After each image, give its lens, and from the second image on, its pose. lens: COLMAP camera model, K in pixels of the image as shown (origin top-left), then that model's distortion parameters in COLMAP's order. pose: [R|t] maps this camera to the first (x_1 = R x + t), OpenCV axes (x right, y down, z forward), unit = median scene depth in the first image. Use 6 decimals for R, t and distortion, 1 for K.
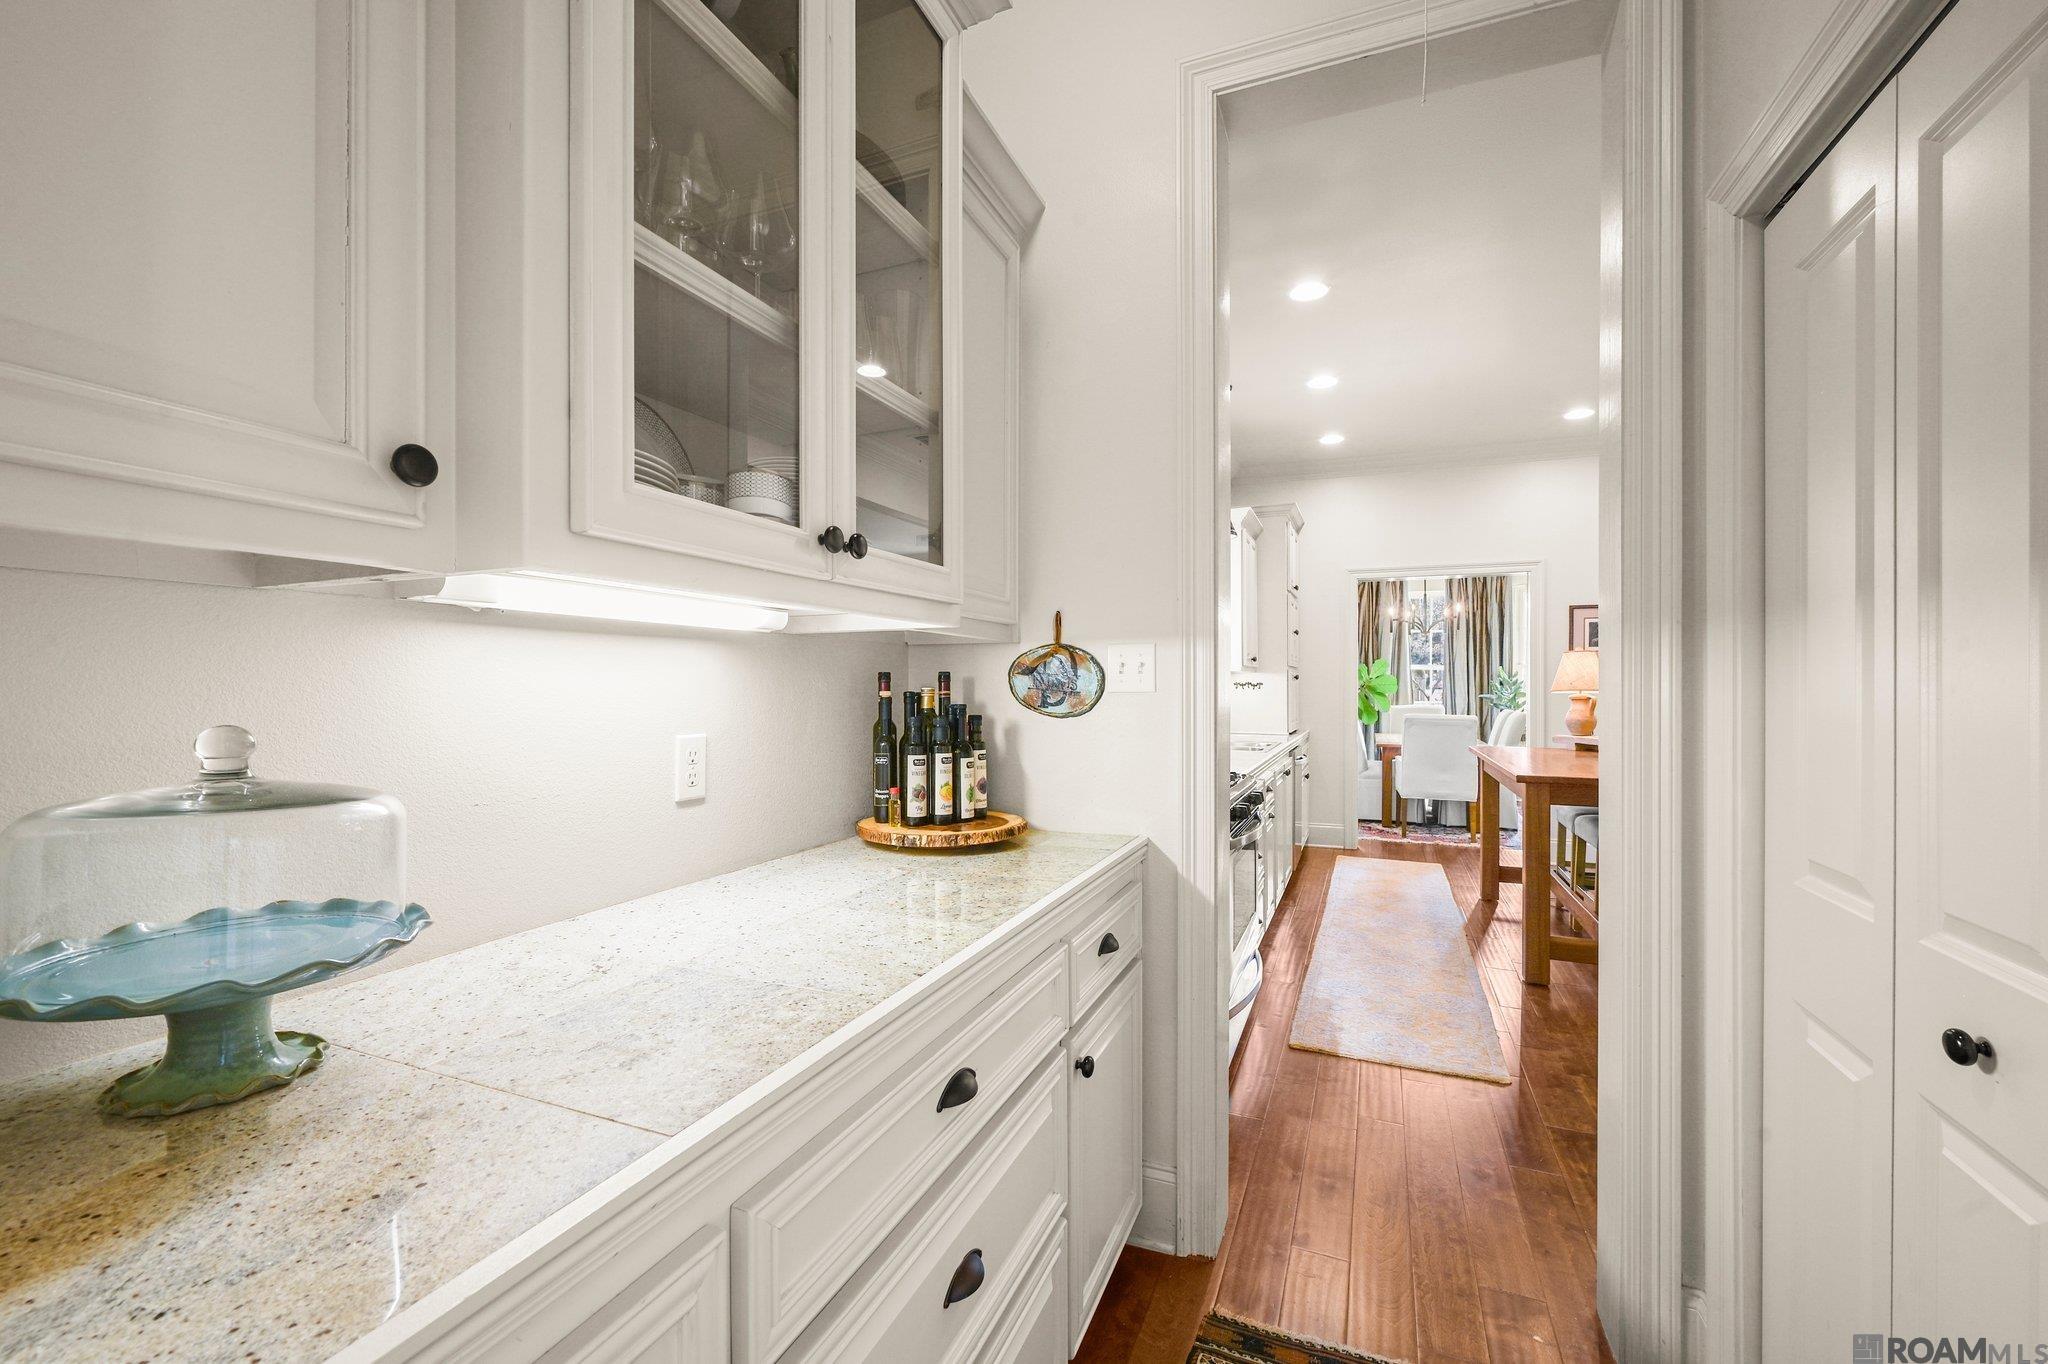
lens RADIAL K [[841.3, 0, 1035.3], [0, 841.3, 683.5], [0, 0, 1]] dist [-0.002097, 0.000241]
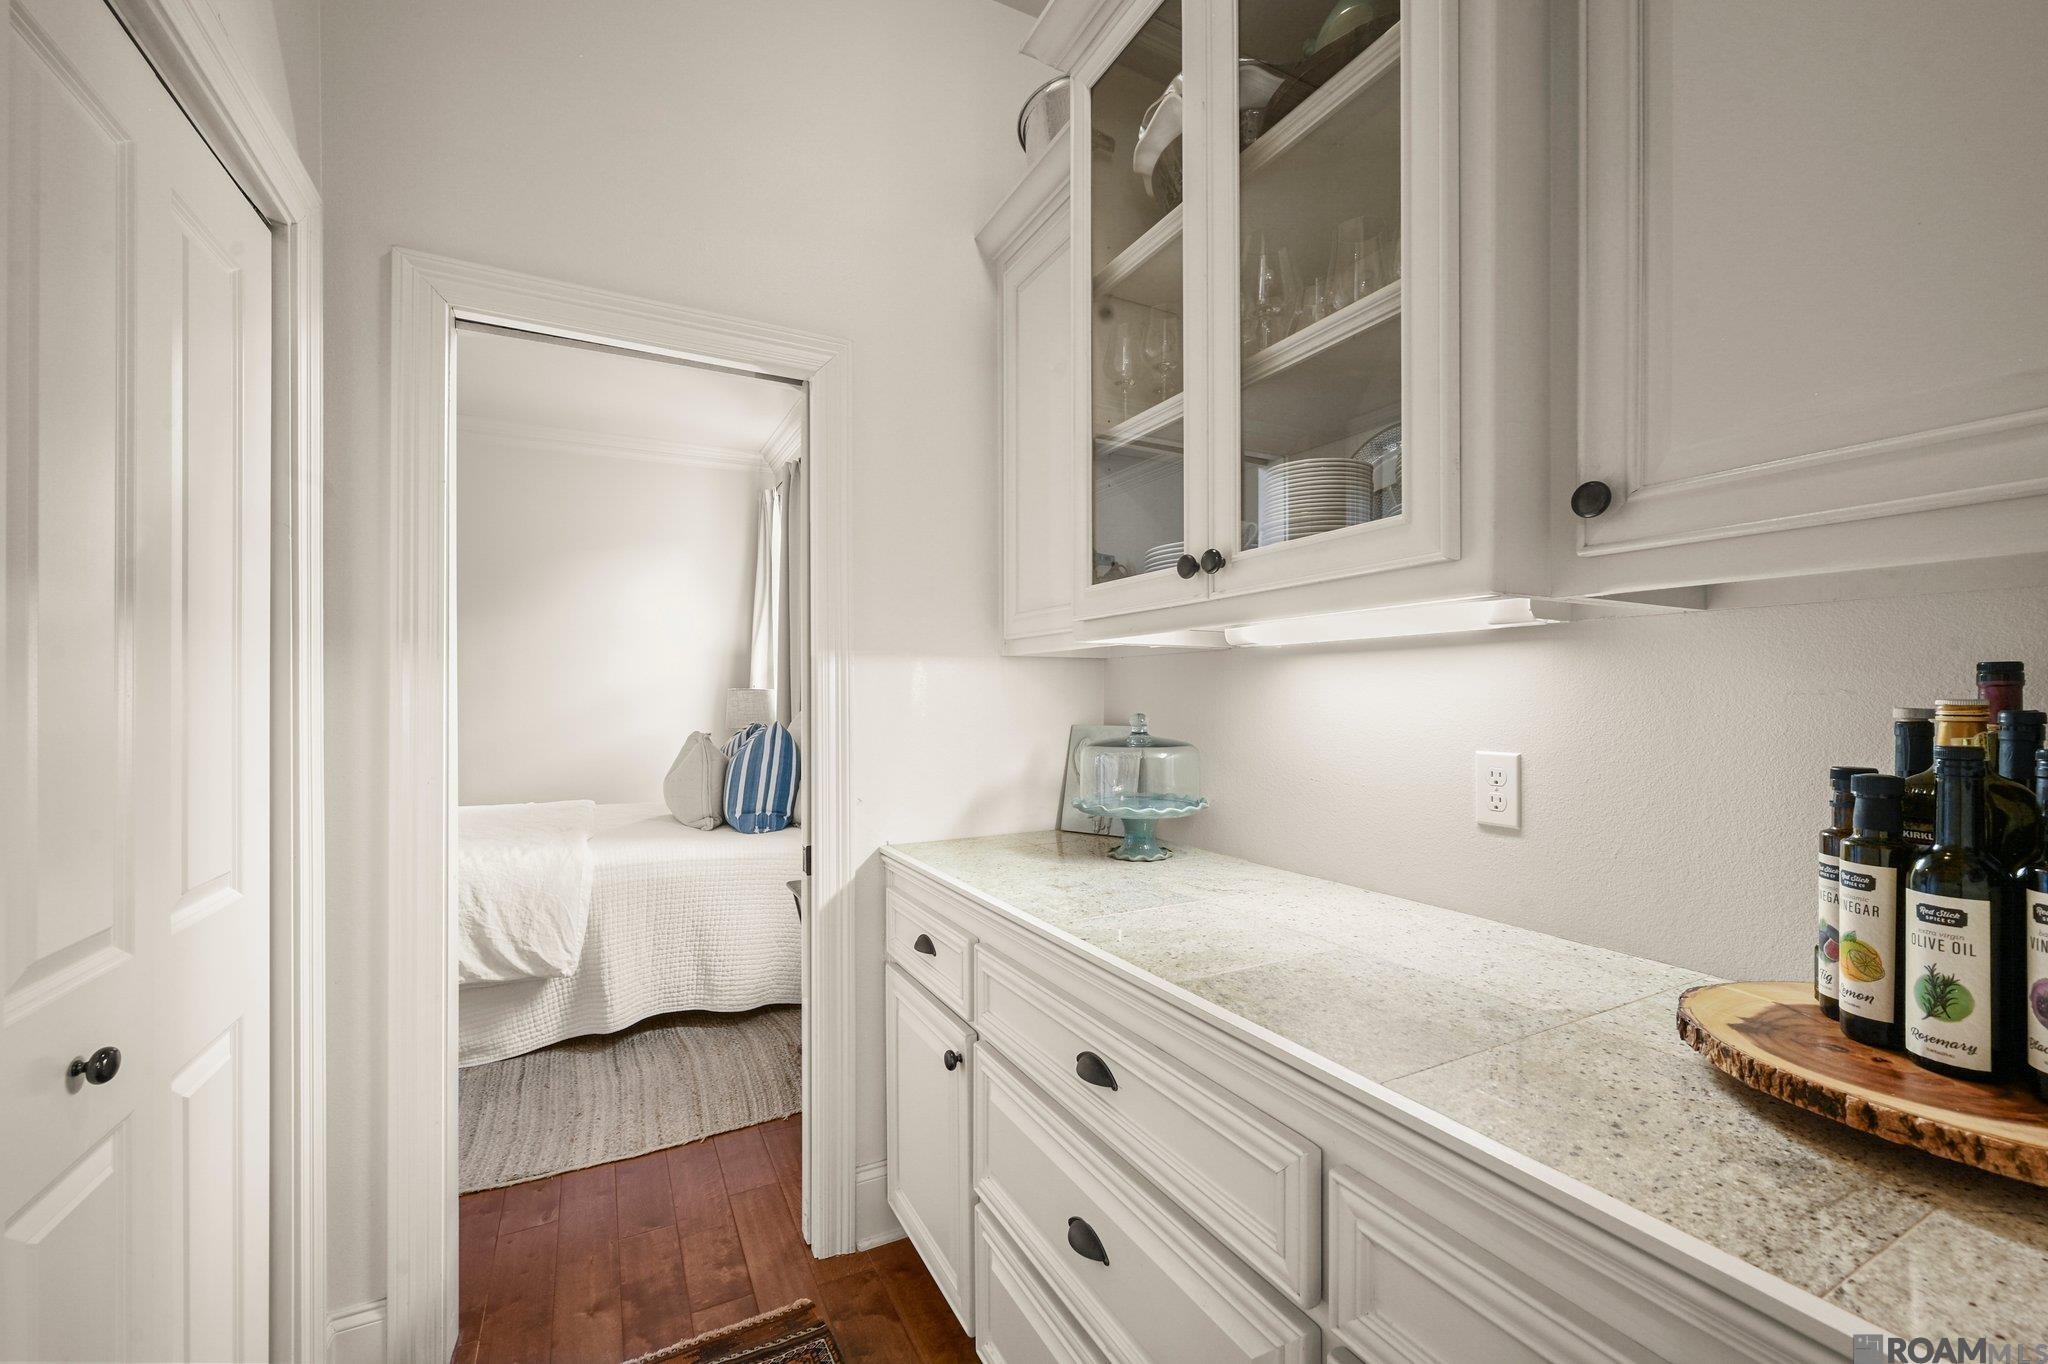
lens RADIAL K [[834.1, 0, 1027.7], [0, 834.1, 677.4], [0, 0, 1]] dist [0.000697, 0.000324]
pose [[-0.645231, -0.016139, -0.763817, 0.677413], [0.002882, 0.999718, -0.023558, 0.001815], [0.763982, -0.017402, -0.645003, 1.401249]]
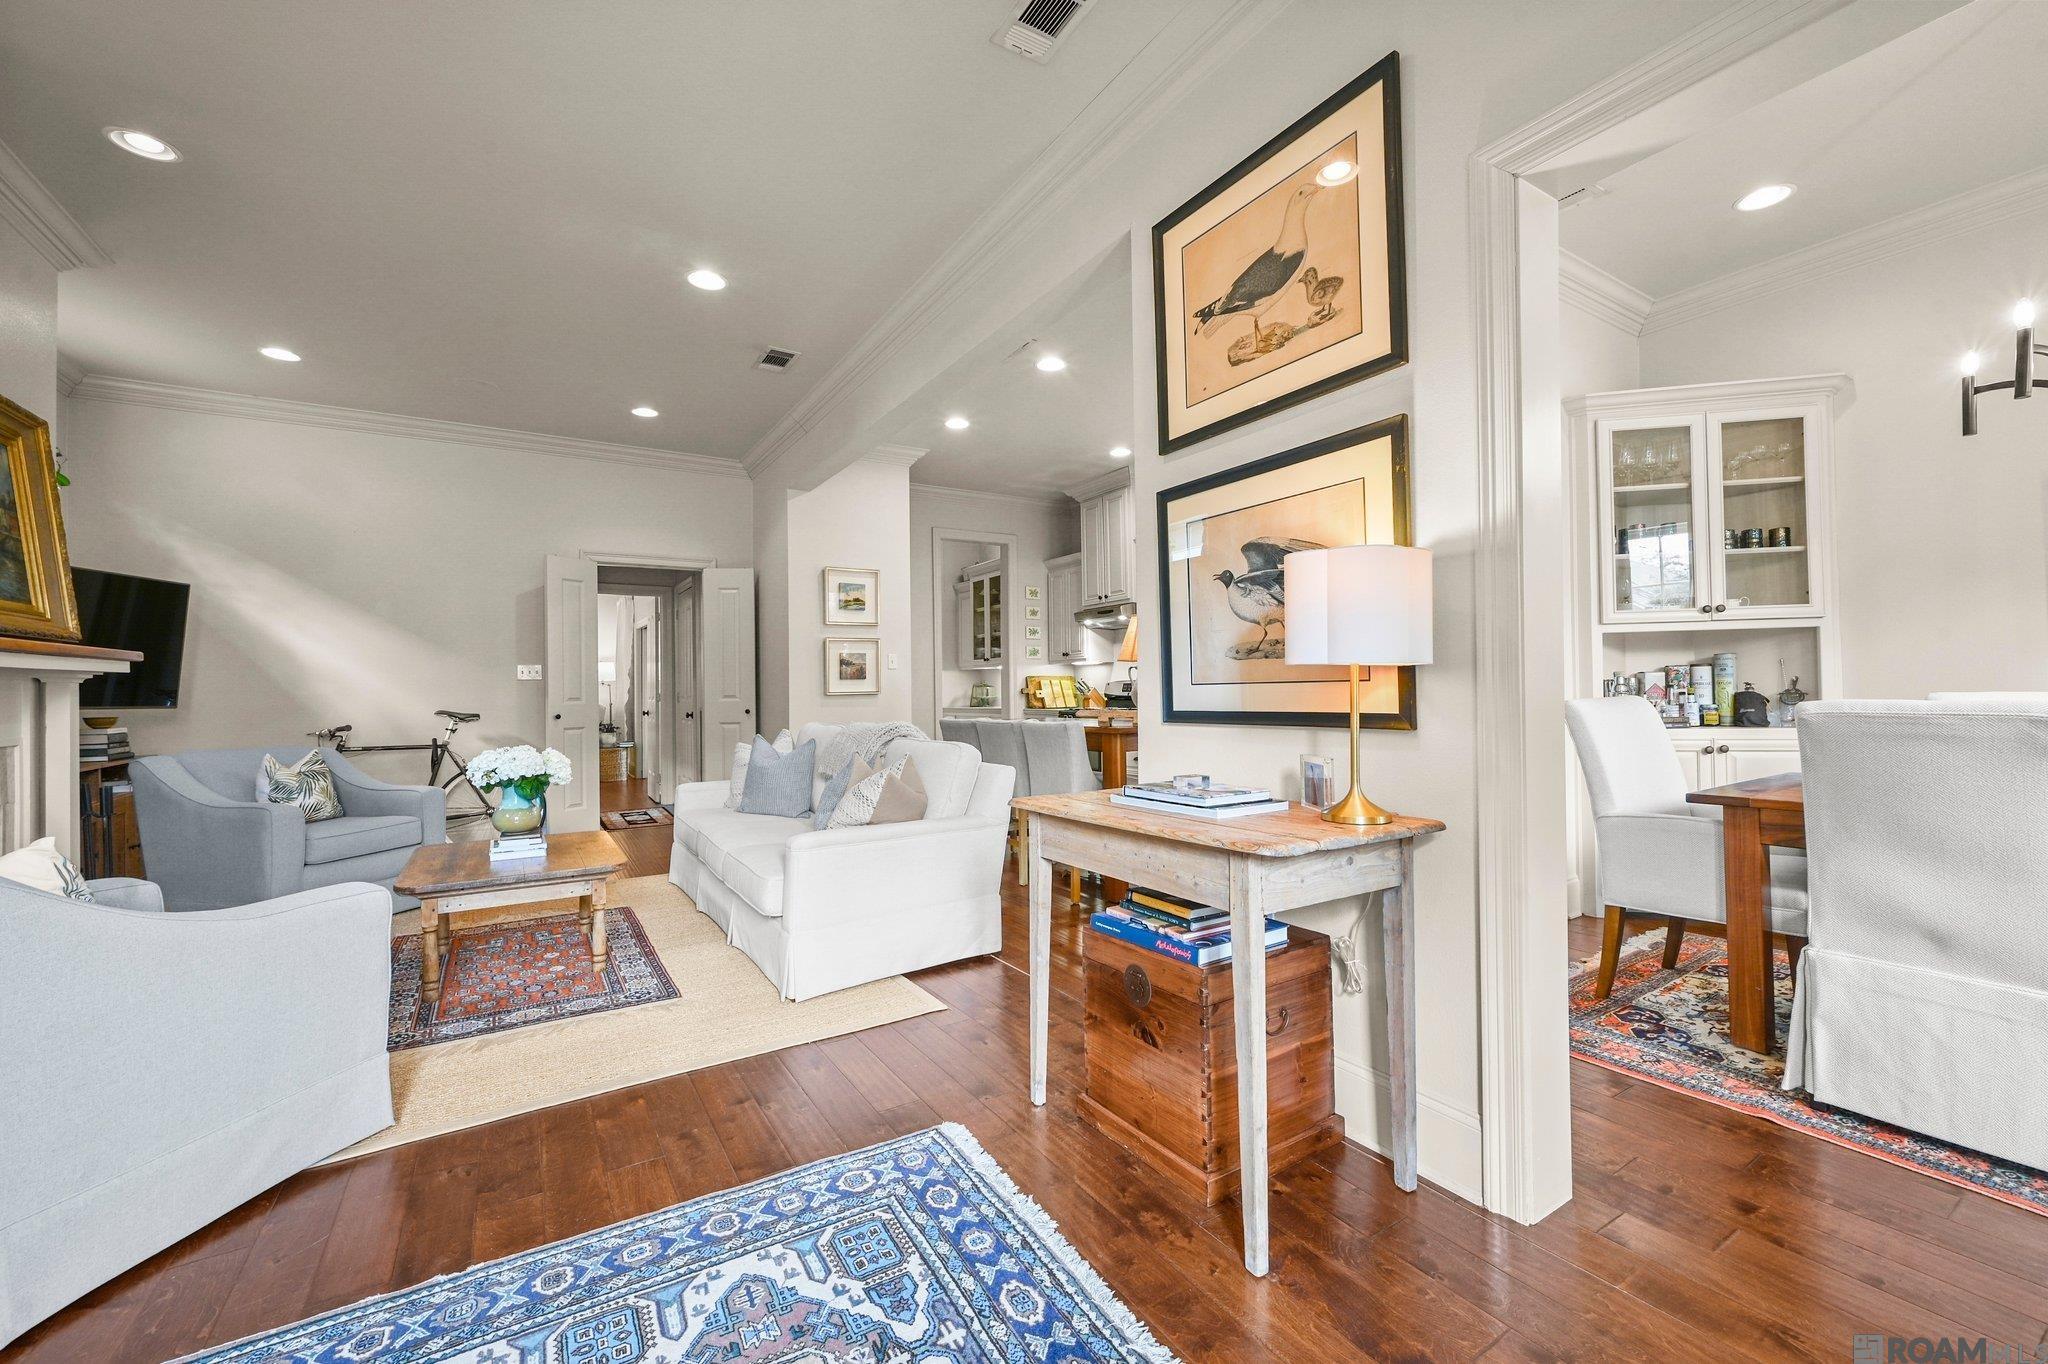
lens RADIAL K [[820.4, 0, 1024.0], [0, 820.4, 682.0], [0, 0, 1]] dist [-0.000148, -0.000094]
pose [[-0.581864, -0.002718, -0.813282, 5.570550], [0.013204, 0.999831, -0.012789, 0.145123], [0.813179, -0.018180, -0.581730, 5.468994]]
